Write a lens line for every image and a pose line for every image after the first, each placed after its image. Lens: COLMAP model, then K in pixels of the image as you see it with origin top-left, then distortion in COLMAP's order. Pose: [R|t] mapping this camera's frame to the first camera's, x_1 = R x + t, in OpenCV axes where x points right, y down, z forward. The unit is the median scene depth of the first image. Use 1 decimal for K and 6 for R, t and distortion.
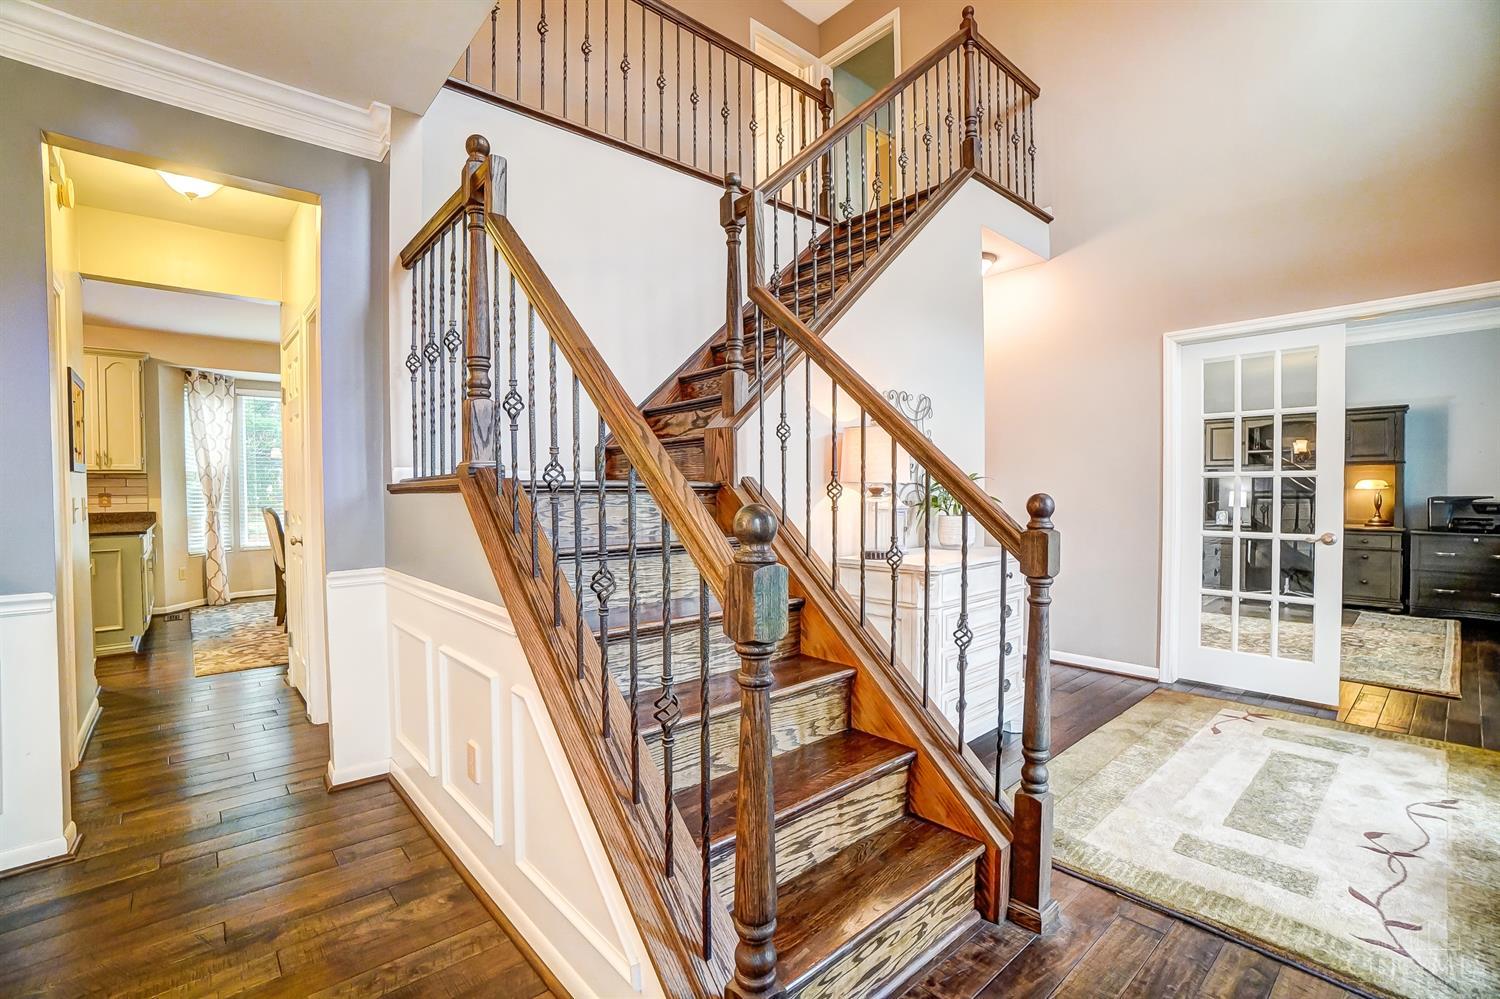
lens RADIAL K [[650.9, 0, 736.8], [0, 650.9, 503.5], [0, 0, 1]] dist [-0.026372, 0.004264]
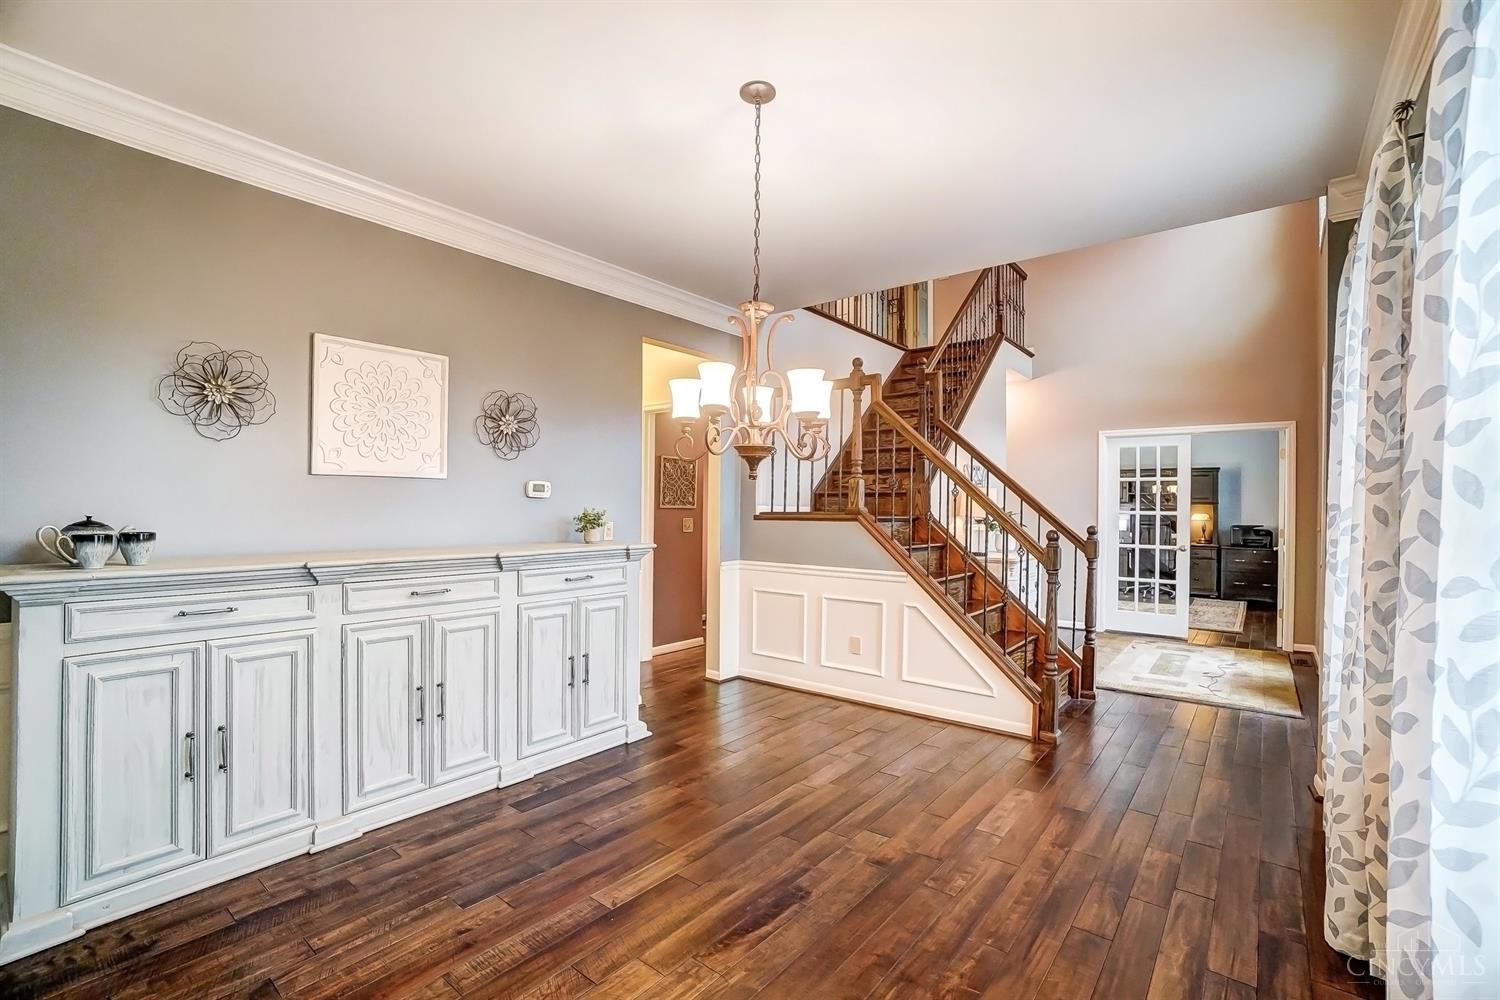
lens RADIAL K [[661.9, 0, 749.7], [0, 661.9, 500.6], [0, 0, 1]] dist [-0.050231, 0.010784]
pose [[0.983677, 0.019258, 0.178909, -0.623655], [-0.013599, 0.999369, -0.032800, -0.005062], [-0.179428, 0.029832, 0.983319, -0.606915]]
